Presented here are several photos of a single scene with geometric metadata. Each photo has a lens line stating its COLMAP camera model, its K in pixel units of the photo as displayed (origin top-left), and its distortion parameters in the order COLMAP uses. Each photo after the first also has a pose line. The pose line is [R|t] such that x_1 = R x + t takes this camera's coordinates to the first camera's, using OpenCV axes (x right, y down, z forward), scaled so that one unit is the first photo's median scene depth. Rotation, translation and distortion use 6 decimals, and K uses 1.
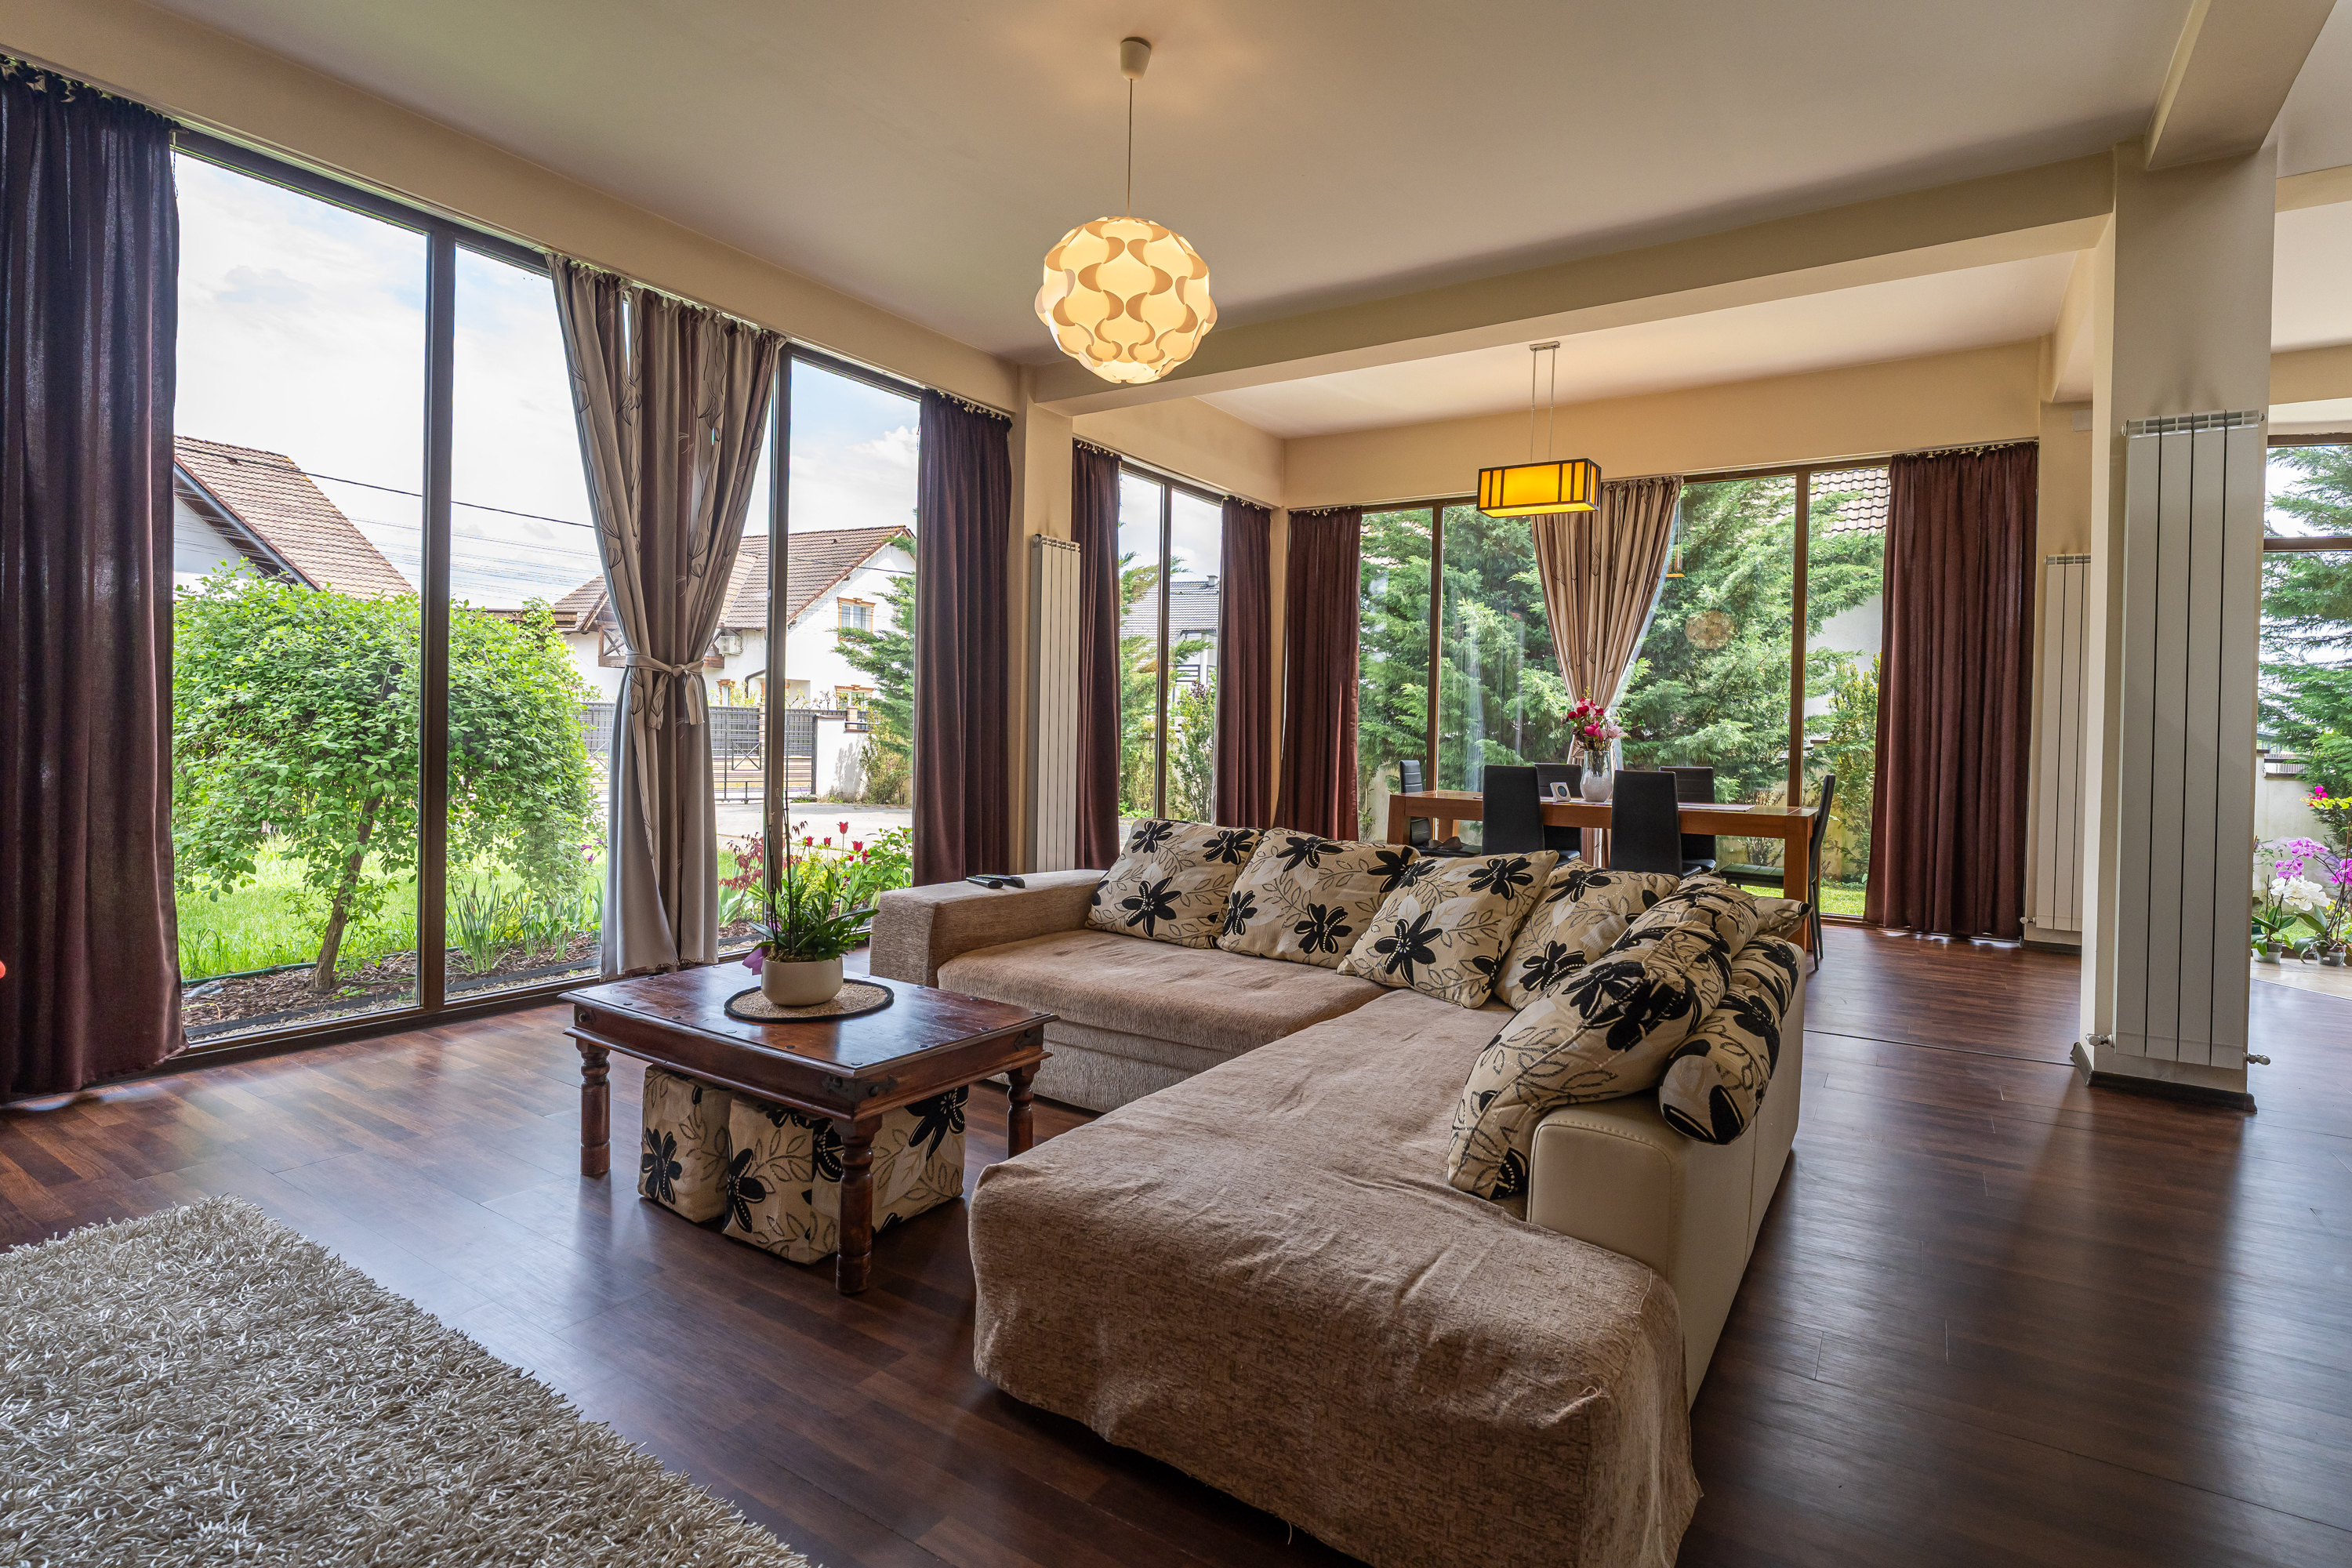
lens RADIAL K [[1063.2, 0, 1176.0], [0, 1063.2, 784.0], [0, 0, 1]] dist [-0.001149, 0.000200]
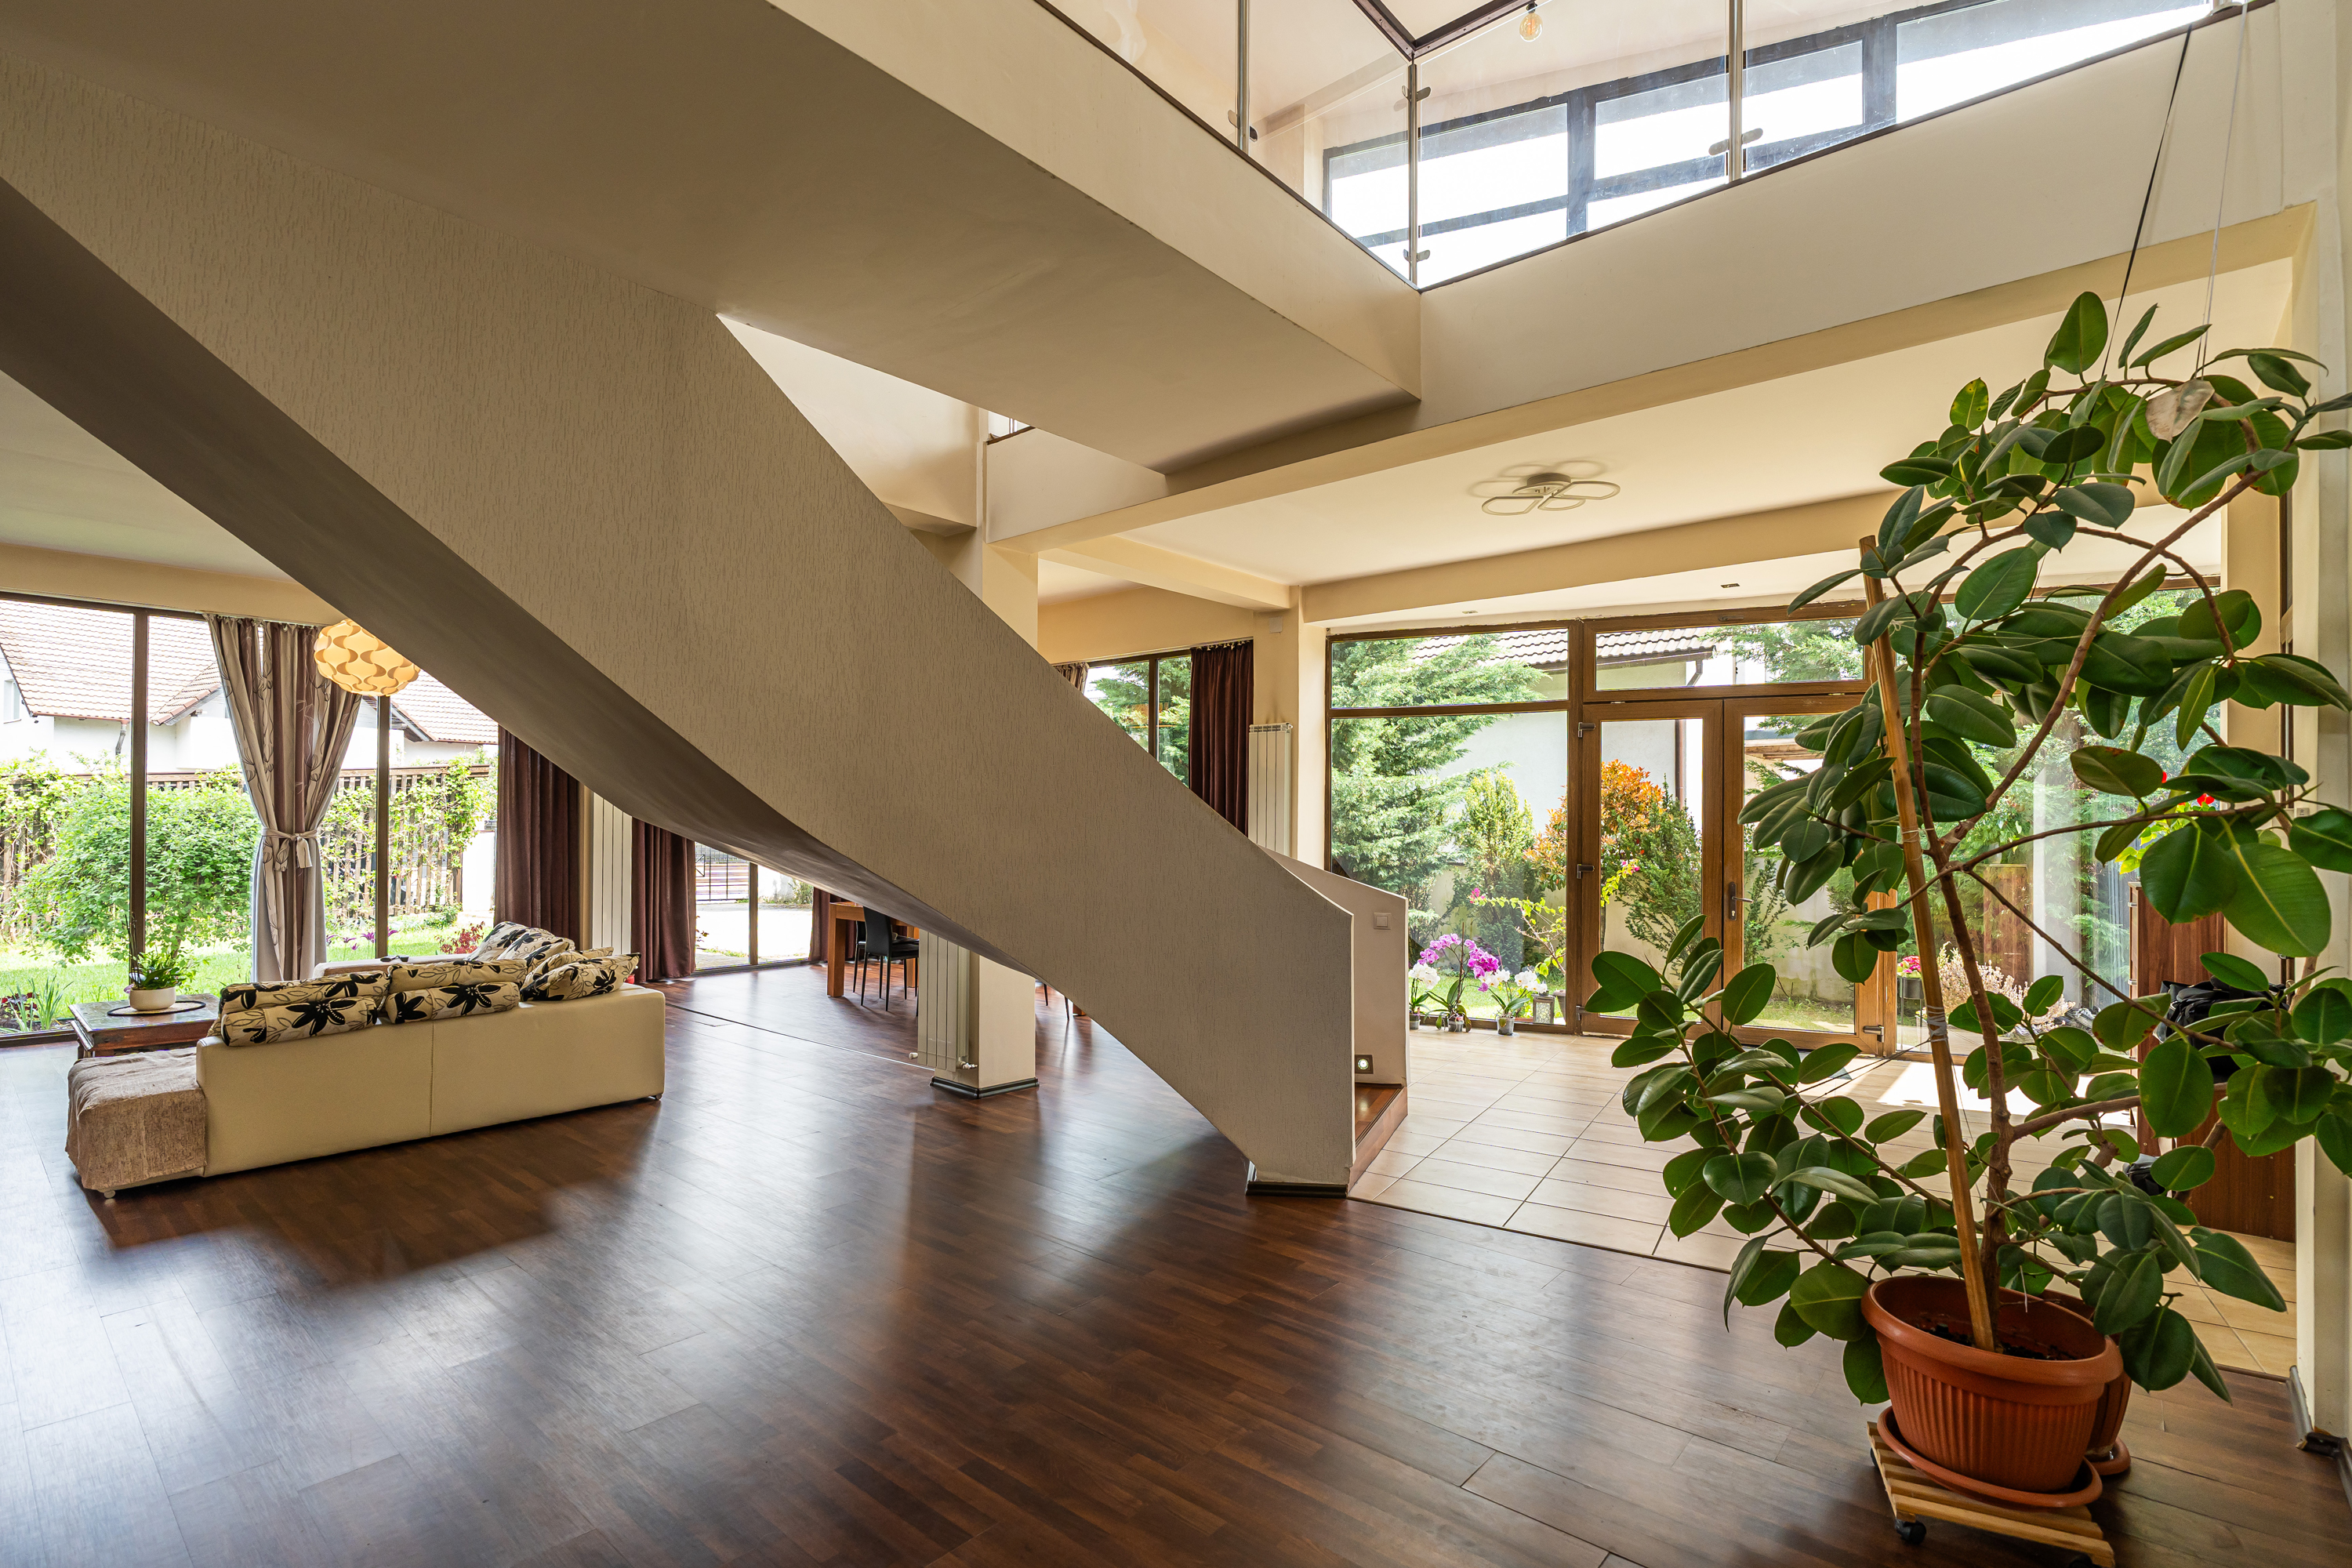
lens RADIAL K [[997.8, 0, 1166.9], [0, 997.8, 820.7], [0, 0, 1]] dist [-0.020965, 0.000096]
pose [[0.987694, -0.019154, -0.155223, 1.174791], [0.010983, 0.998517, -0.053328, -0.033235], [0.156014, 0.050967, 0.986439, -0.342651]]
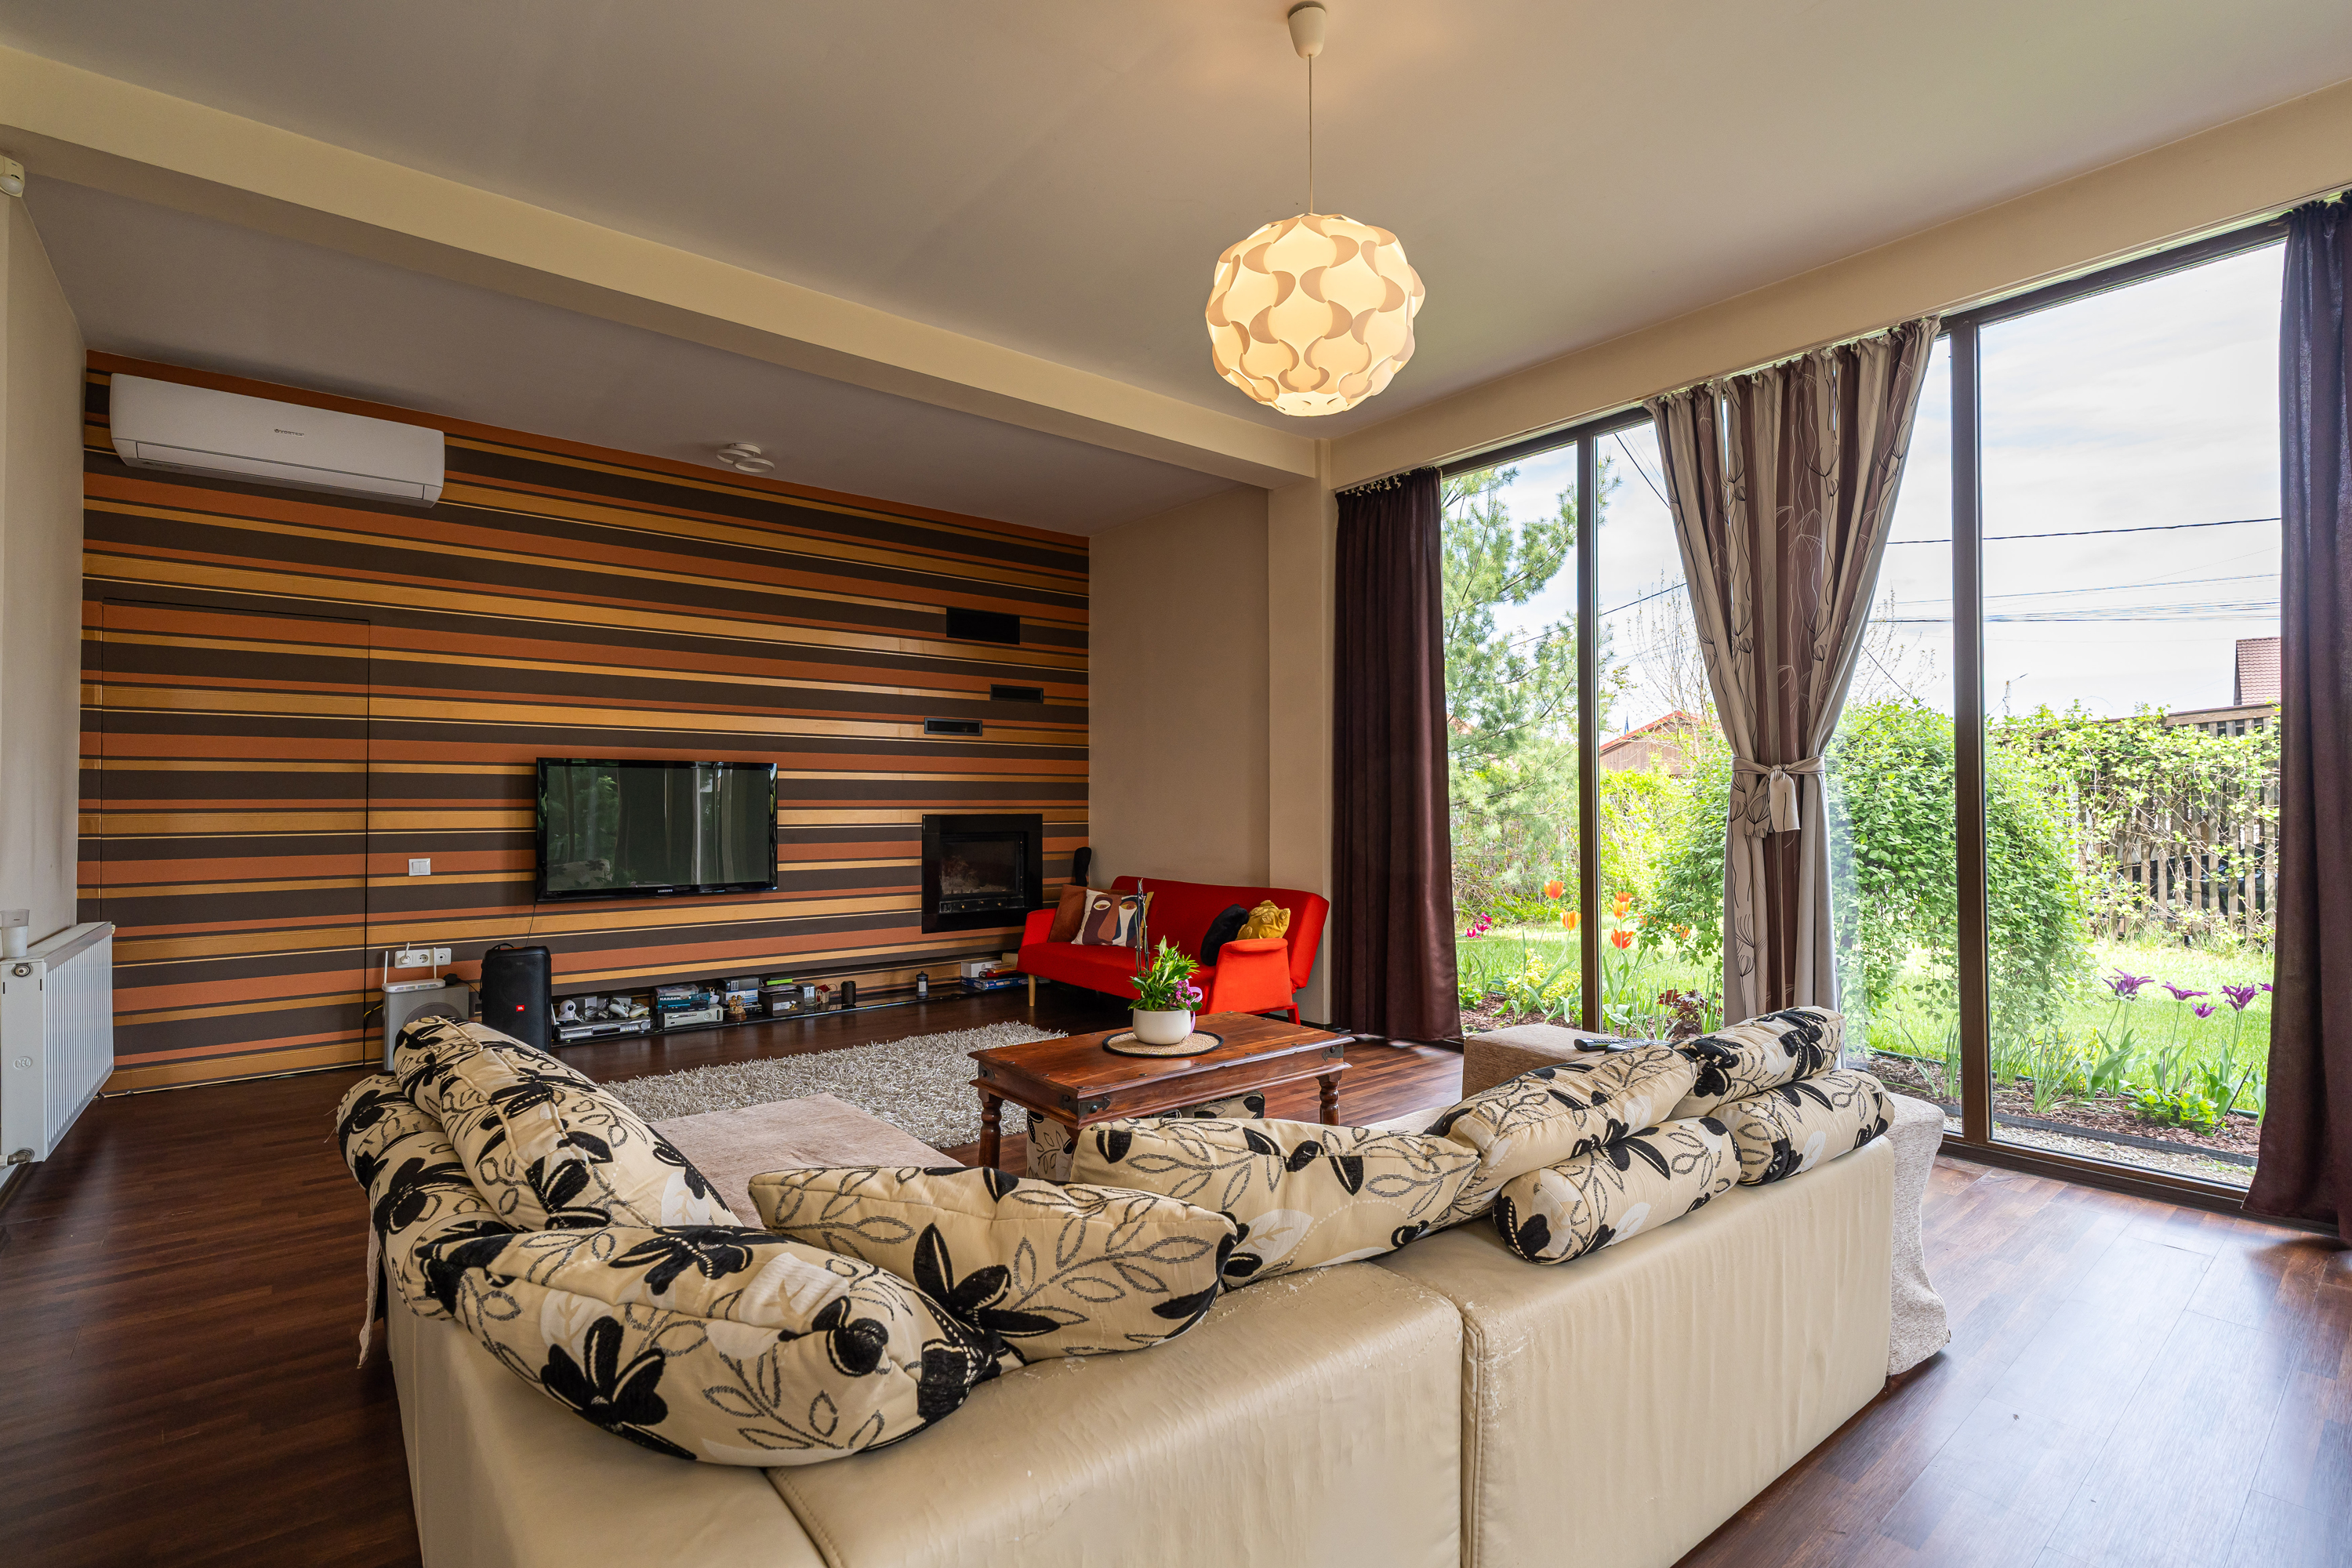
lens RADIAL K [[1063.2, 0, 1176.0], [0, 1063.2, 784.0], [0, 0, 1]] dist [-0.001149, 0.000200]
pose [[-0.269809, -0.037911, -0.962167, 0.525154], [-0.054122, 0.998242, -0.024156, -0.048481], [0.961392, 0.045557, -0.271387, 0.767435]]
